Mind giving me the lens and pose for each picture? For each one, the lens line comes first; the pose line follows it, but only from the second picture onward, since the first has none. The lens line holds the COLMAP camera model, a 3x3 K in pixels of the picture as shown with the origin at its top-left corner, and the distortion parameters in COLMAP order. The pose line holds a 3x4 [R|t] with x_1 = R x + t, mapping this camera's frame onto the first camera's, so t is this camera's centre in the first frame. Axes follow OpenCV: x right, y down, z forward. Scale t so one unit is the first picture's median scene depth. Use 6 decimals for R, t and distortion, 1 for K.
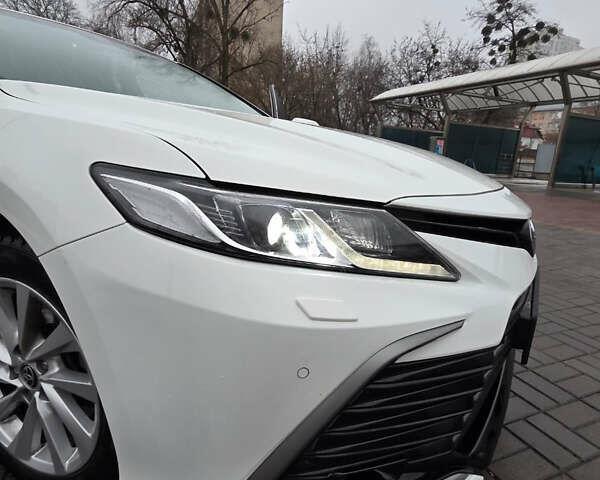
lens RADIAL K [[375.3, 0, 303.3], [0, 375.3, 241.9], [0, 0, 1]] dist [0.007229, -0.006092]
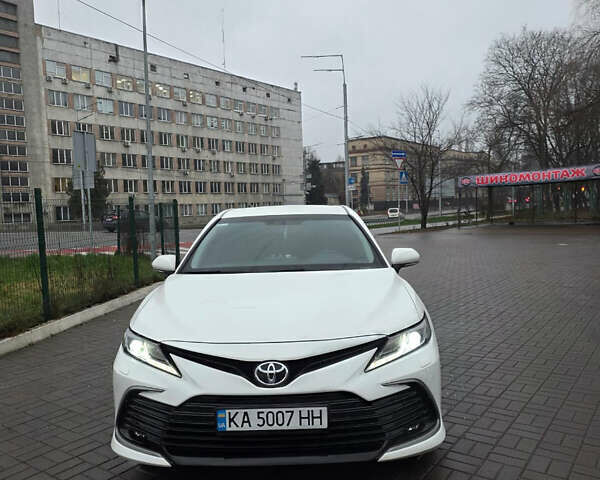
lens RADIAL K [[521.4, 0, 295.1], [0, 521.4, 239.9], [0, 0, 1]] dist [0.129707, -0.157419]
pose [[0.509769, -0.021922, -0.860032, 3.051415], [-0.136892, 0.984872, -0.106244, -0.418396], [0.849350, 0.171891, 0.499057, -0.206608]]
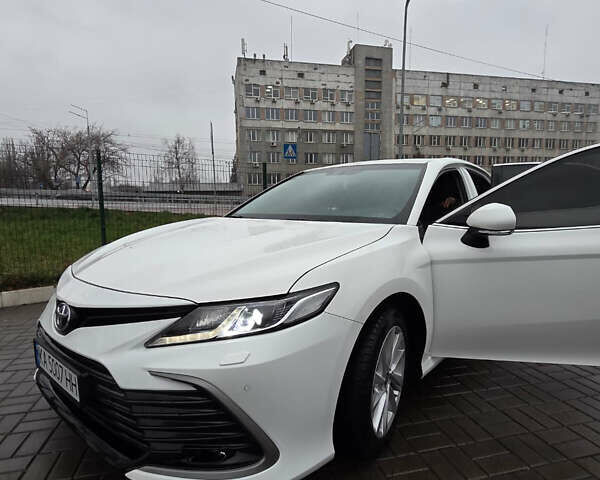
lens RADIAL K [[372.4, 0, 302.6], [0, 372.4, 245.7], [0, 0, 1]] dist [0.004752, -0.005088]
pose [[-0.154689, 0.058618, -0.986223, 2.064608], [-0.229651, 0.968762, 0.093601, -0.689772], [0.960902, 0.240966, -0.136395, 2.247122]]
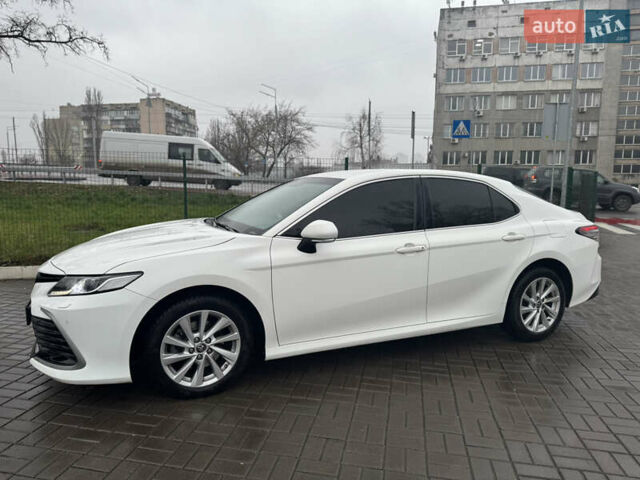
lens RADIAL K [[448.5, 0, 314.9], [0, 448.5, 242.5], [0, 0, 1]] dist [0.046579, -0.056015]
pose [[-0.562740, 0.042095, -0.825561, 2.296351], [-0.231632, 0.950663, 0.206365, -1.434930], [0.793517, 0.307357, -0.525226, 4.460677]]
